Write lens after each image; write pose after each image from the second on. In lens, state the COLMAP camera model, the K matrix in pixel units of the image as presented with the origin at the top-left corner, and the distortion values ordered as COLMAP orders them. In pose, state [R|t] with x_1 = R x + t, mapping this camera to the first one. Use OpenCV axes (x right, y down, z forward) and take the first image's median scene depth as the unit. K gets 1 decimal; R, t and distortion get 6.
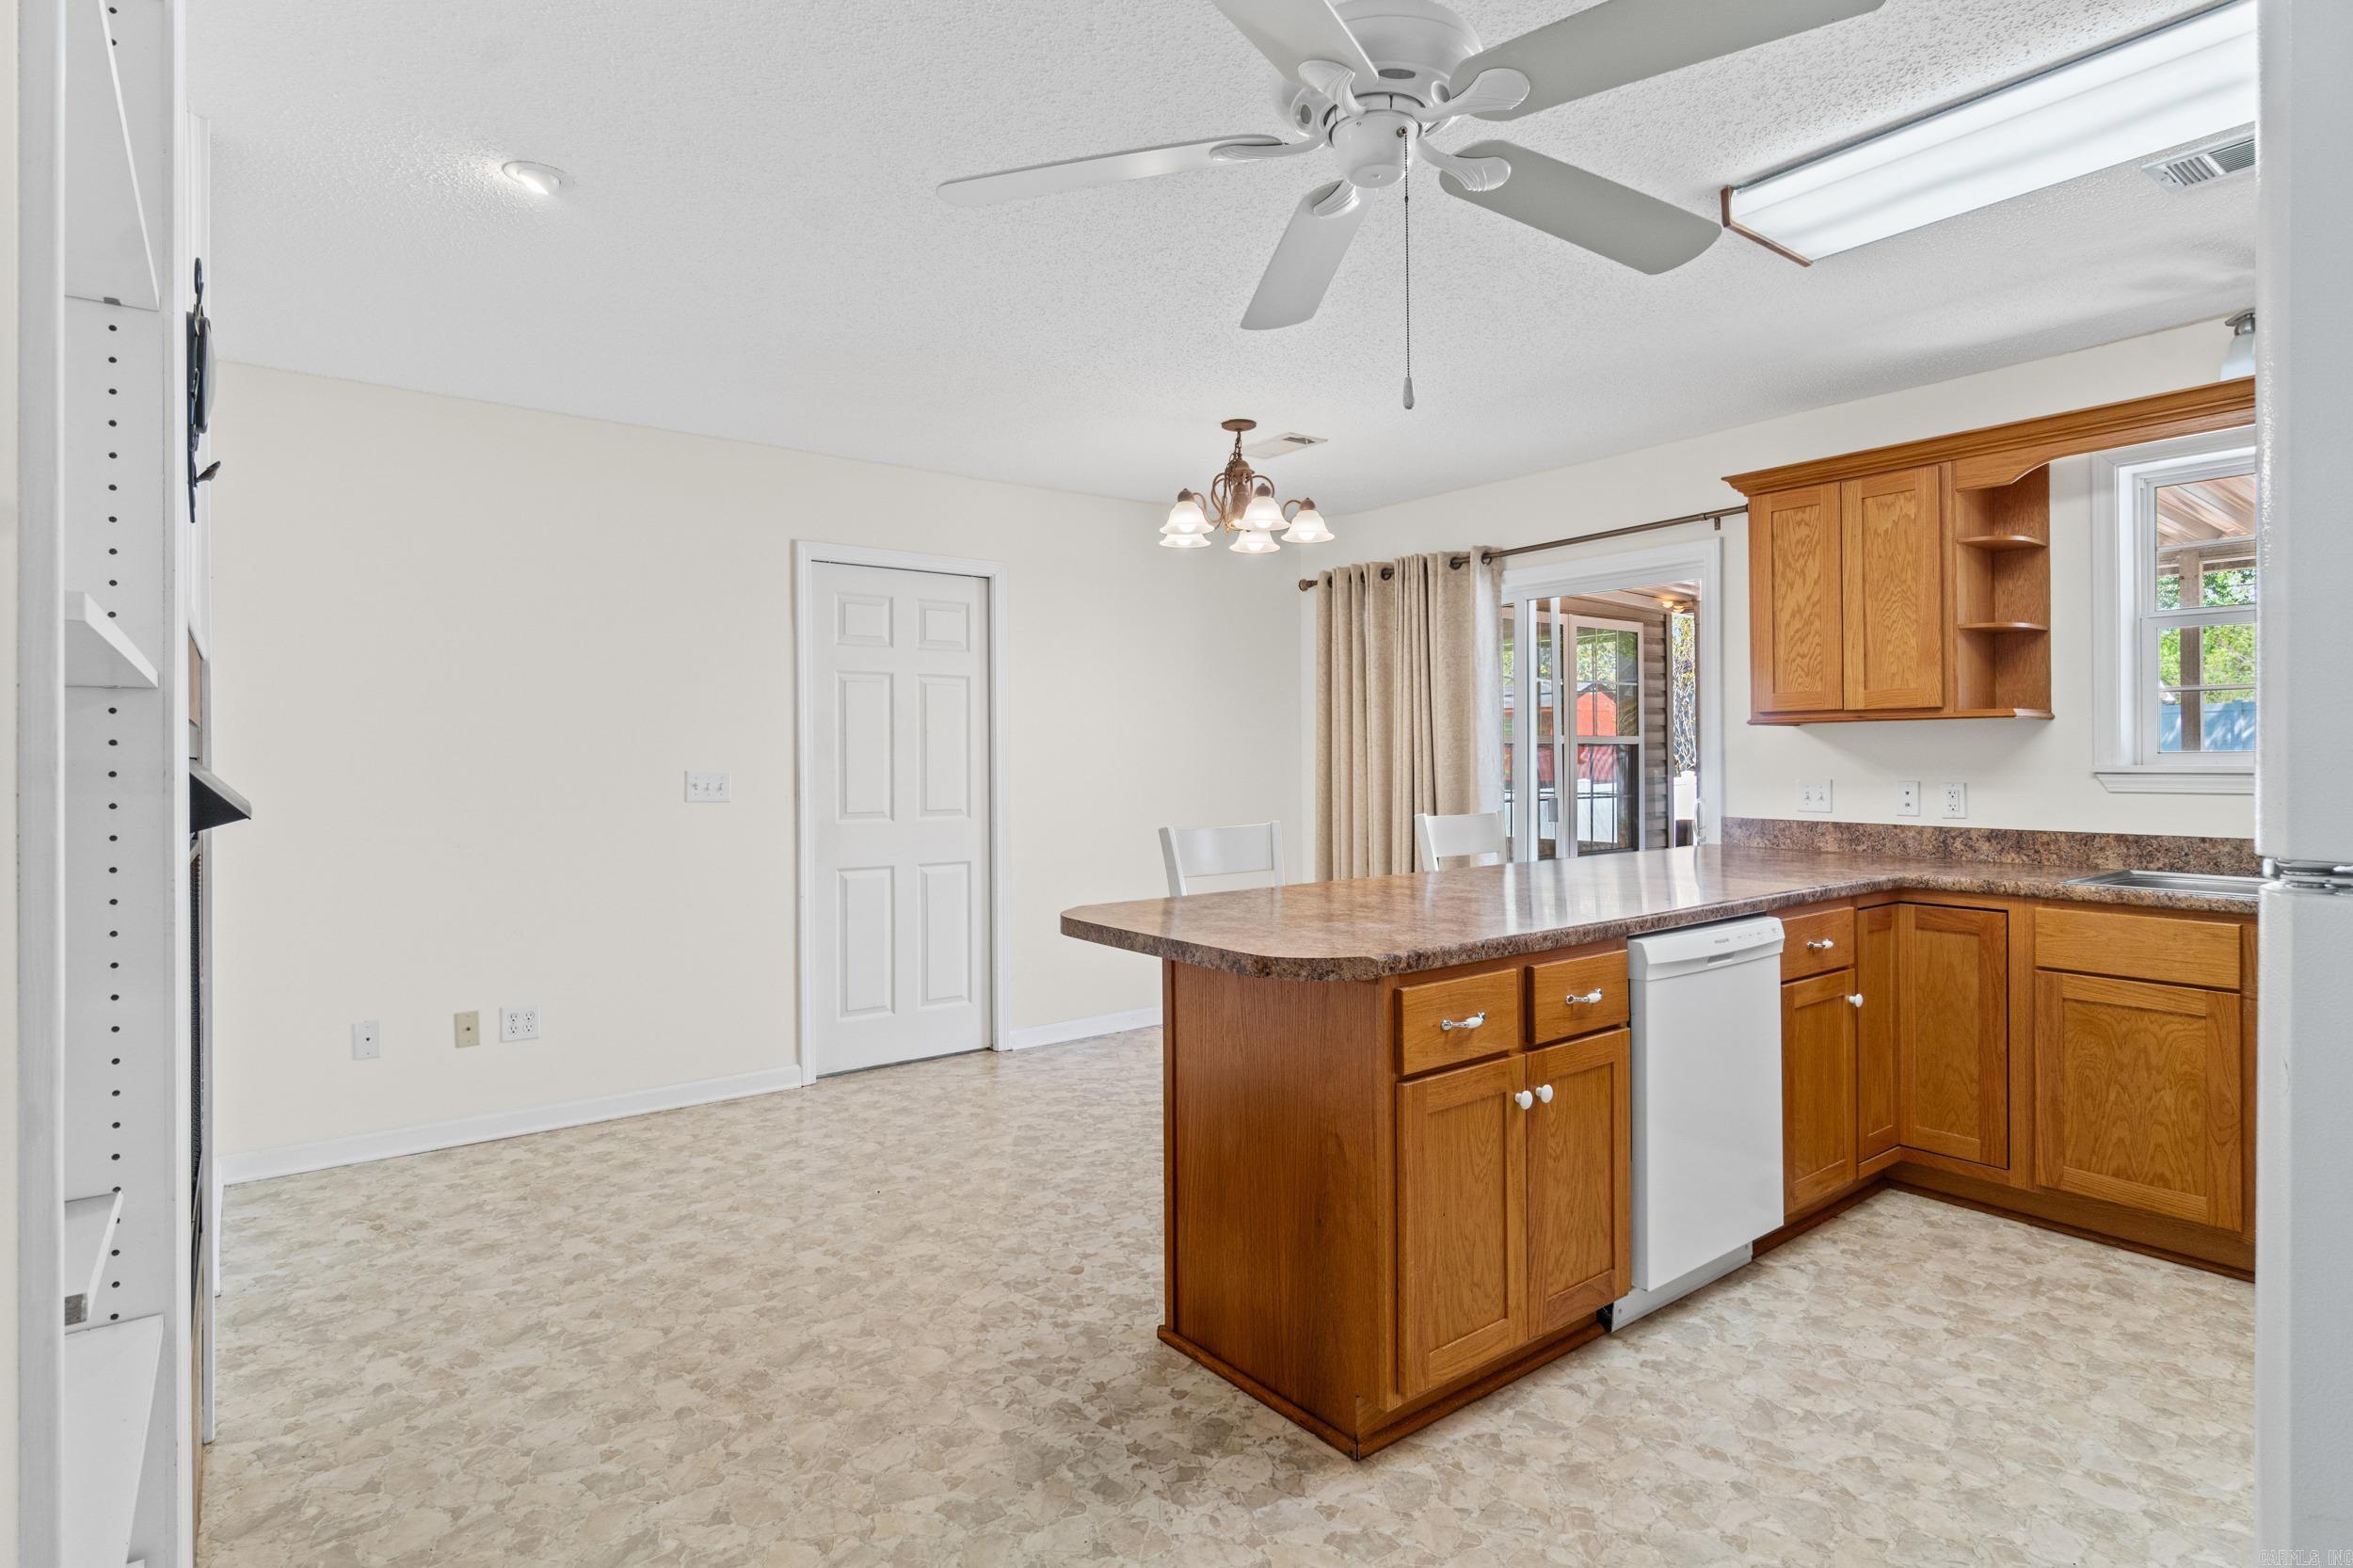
lens RADIAL K [[1186.3, 0, 1148.8], [0, 1186.3, 752.4], [0, 0, 1]] dist [-0.001075, -0.001652]
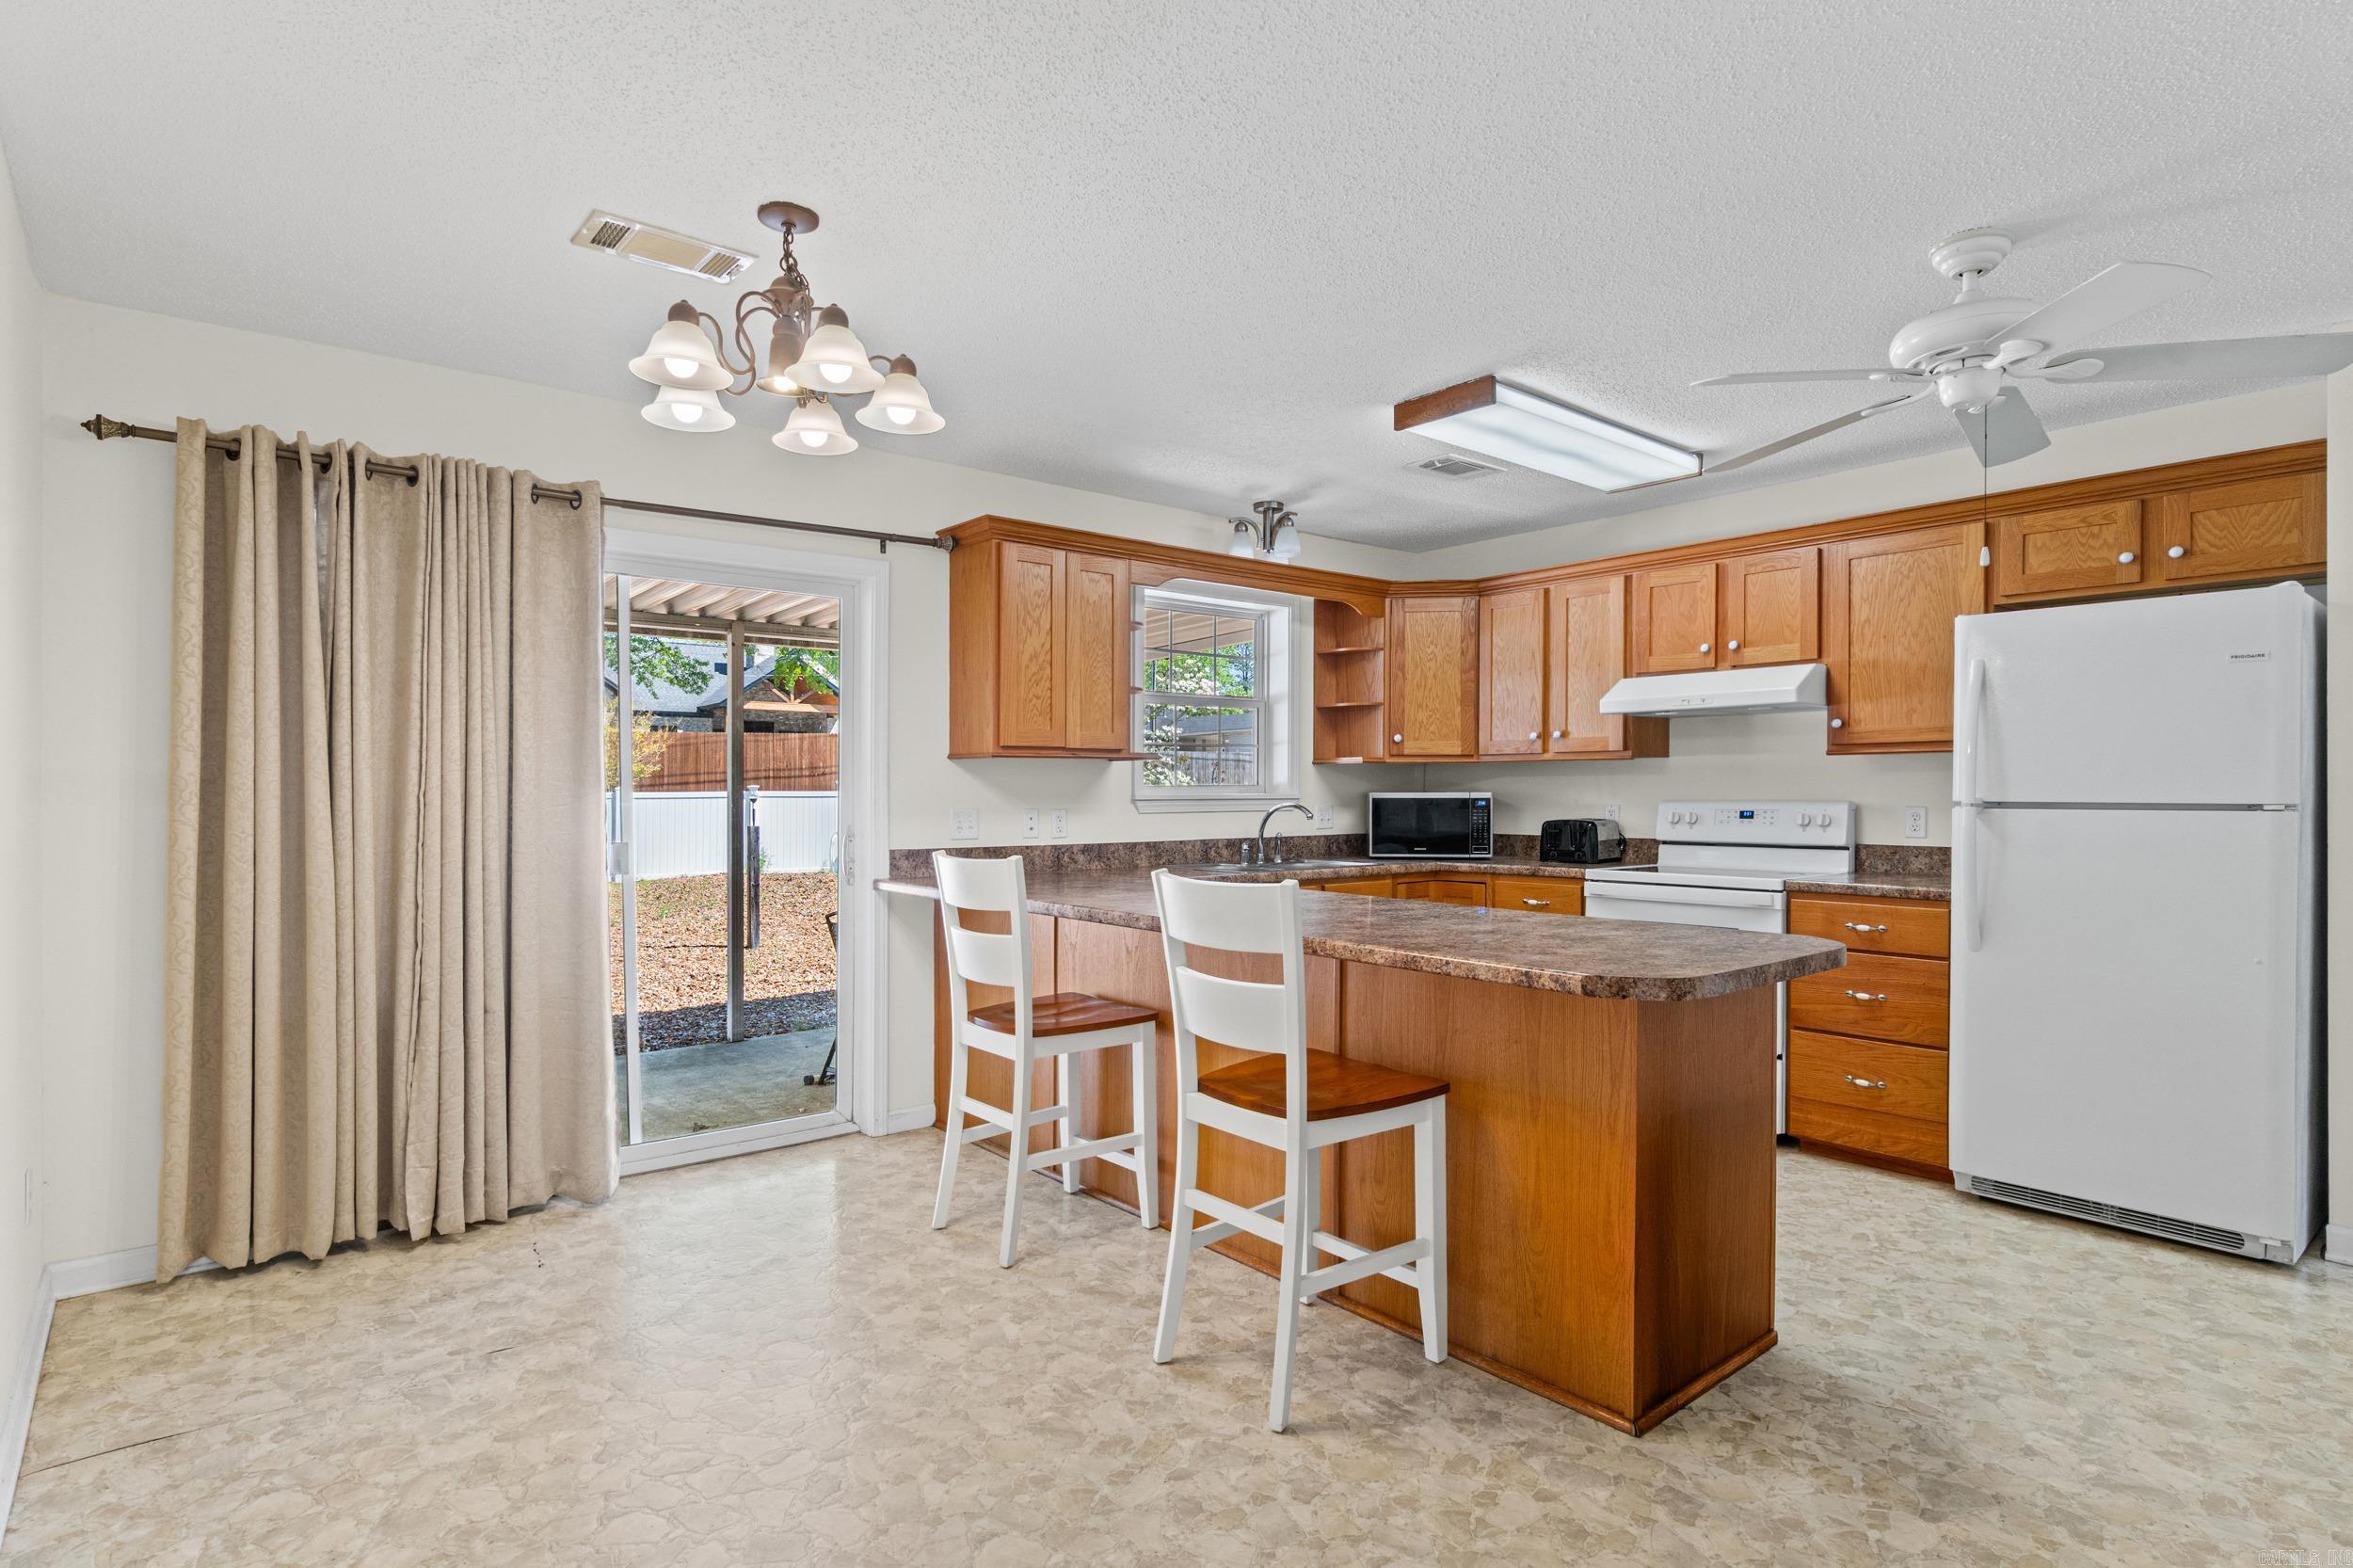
lens RADIAL K [[1186.3, 0, 1186.9], [0, 1186.3, 794.0], [0, 0, 1]] dist [-0.001075, -0.001652]
pose [[-0.055389, 0.000437, 0.998465, -0.669755], [-0.002720, 0.999996, -0.000589, 0.011489], [-0.998461, -0.002748, -0.055387, 1.089003]]
